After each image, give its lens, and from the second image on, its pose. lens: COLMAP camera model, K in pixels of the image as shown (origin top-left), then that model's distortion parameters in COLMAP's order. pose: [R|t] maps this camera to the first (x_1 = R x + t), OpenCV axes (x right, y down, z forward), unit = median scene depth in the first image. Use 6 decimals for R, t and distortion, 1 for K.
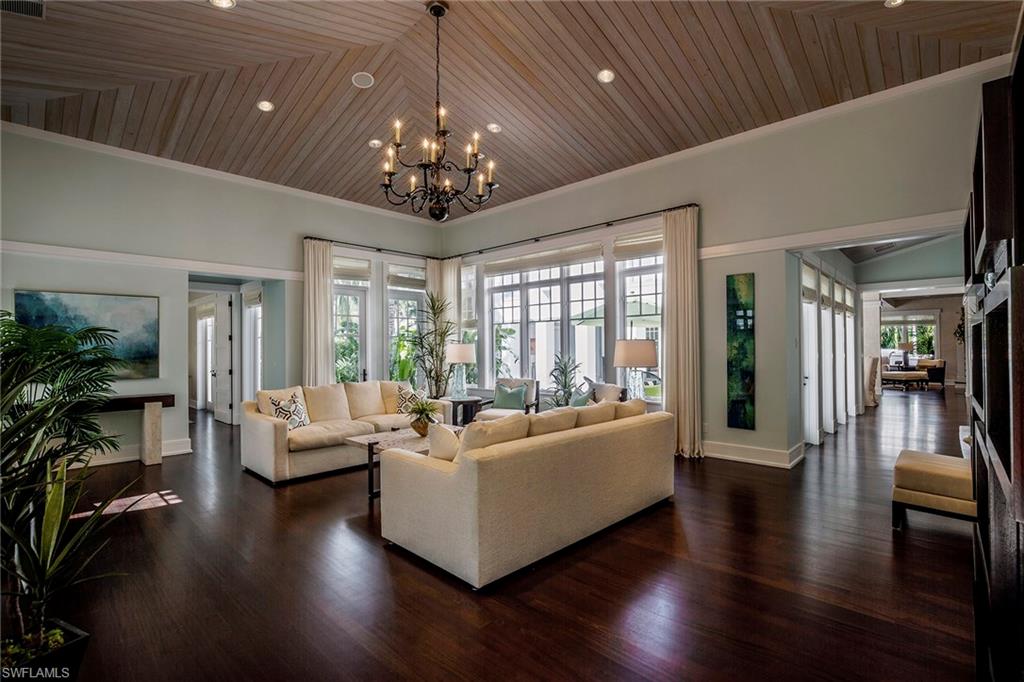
lens RADIAL K [[462.6, 0, 512.0], [0, 462.6, 341.0], [0, 0, 1]] dist [0.000128, 0.000077]
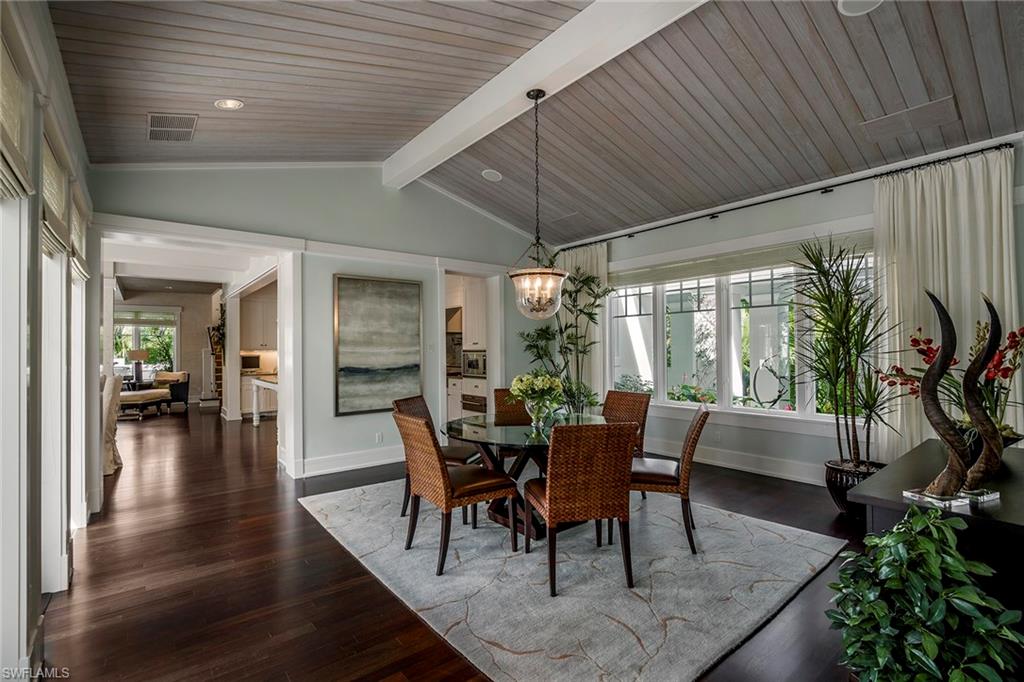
lens RADIAL K [[462.6, 0, 512.0], [0, 462.6, 341.0], [0, 0, 1]] dist [0.000128, 0.000077]
pose [[0.135036, 0.026171, 0.990495, 0.428090], [-0.007999, 0.999647, -0.025323, 0.007297], [-0.990808, -0.004504, 0.135197, 0.643869]]
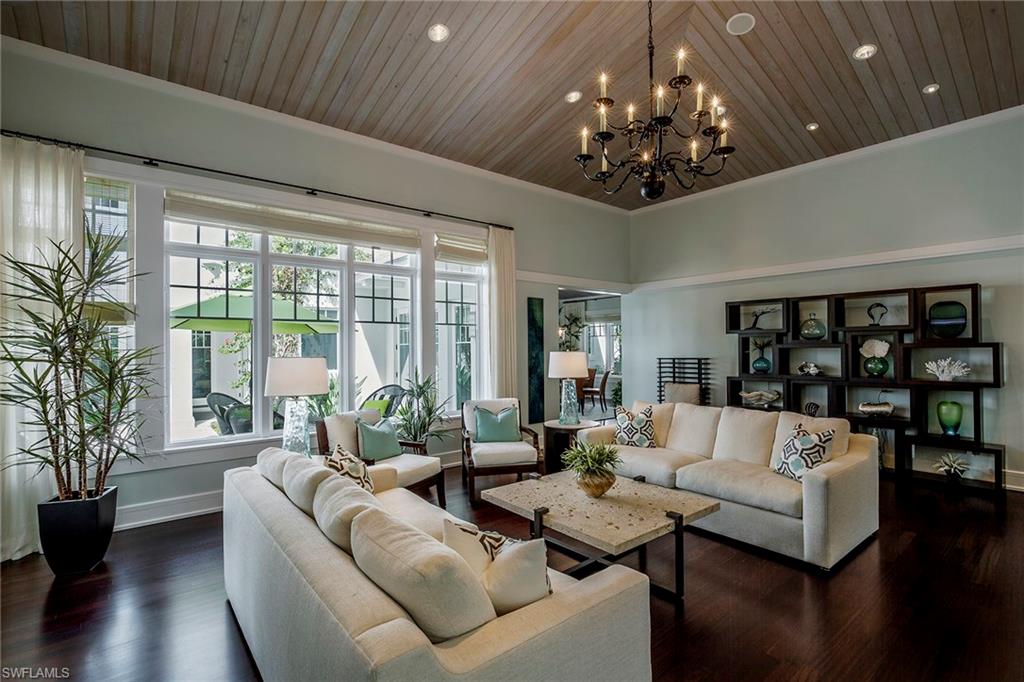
lens RADIAL K [[486.4, 0, 512.0], [0, 486.4, 341.0], [0, 0, 1]] dist [-0.003915, -0.000347]
pose [[0.118028, 0.020056, 0.992808, -0.566056], [-0.004107, 0.999797, -0.019709, -0.002932], [-0.993002, -0.001752, 0.118087, 0.643931]]
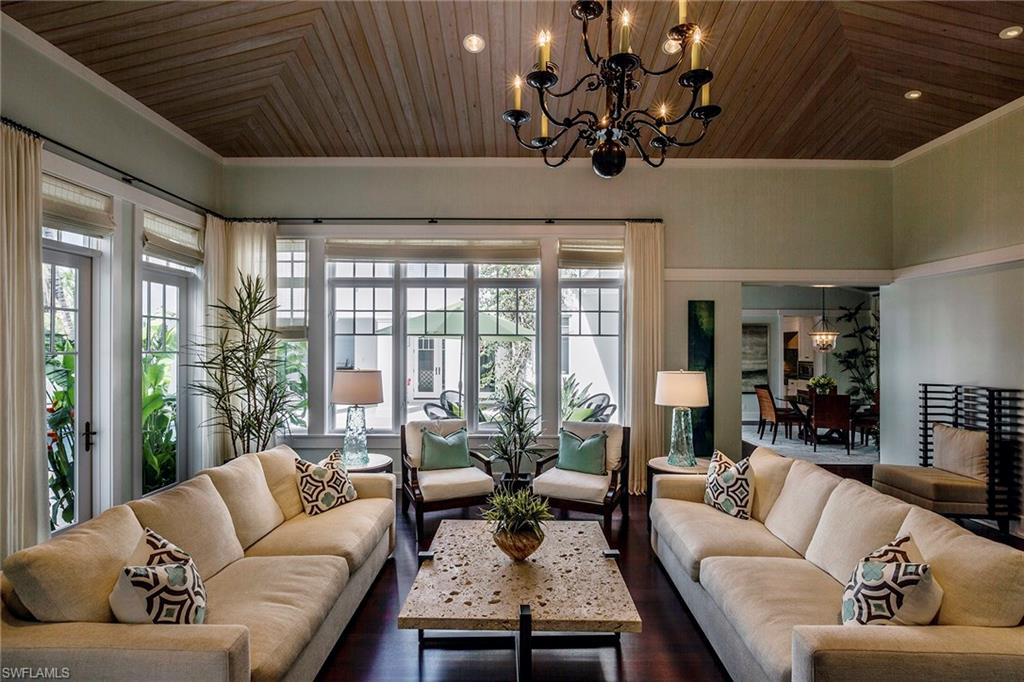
lens RADIAL K [[493.6, 0, 511.1], [0, 493.6, 344.1], [0, 0, 1]] dist [-0.004729, -0.000120]
pose [[0.728901, 0.015552, 0.684443, -0.372582], [-0.019021, 0.999816, -0.002461, -0.029276], [-0.684355, -0.011225, 0.729062, 0.359130]]
